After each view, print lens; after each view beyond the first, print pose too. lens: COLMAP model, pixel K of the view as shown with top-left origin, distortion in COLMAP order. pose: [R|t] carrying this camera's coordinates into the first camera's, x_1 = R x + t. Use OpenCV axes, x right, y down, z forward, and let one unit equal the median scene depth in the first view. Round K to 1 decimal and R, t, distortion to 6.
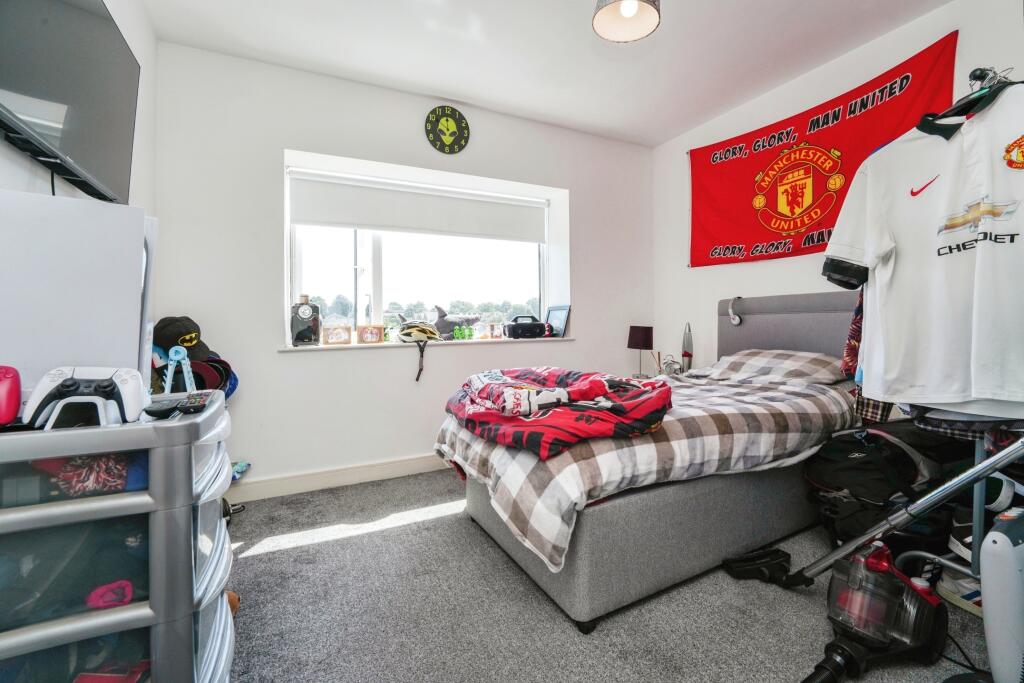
lens RADIAL K [[436.5, 0, 459.2], [0, 436.5, 338.2], [0, 0, 1]] dist [-0.034198, 0.005087]
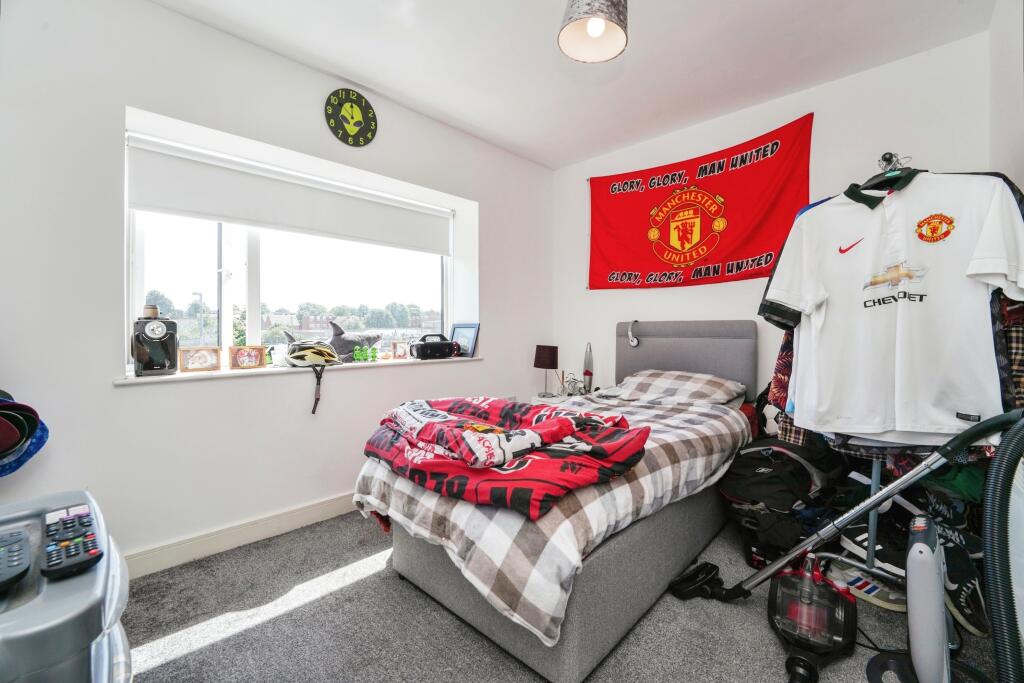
lens RADIAL K [[436.5, 0, 459.2], [0, 436.5, 338.2], [0, 0, 1]] dist [-0.034198, 0.005087]
pose [[0.931479, -0.002355, 0.363787, -0.184796], [0.001746, 0.999996, 0.002003, -0.062555], [-0.363790, -0.001230, 0.931480, 0.169269]]
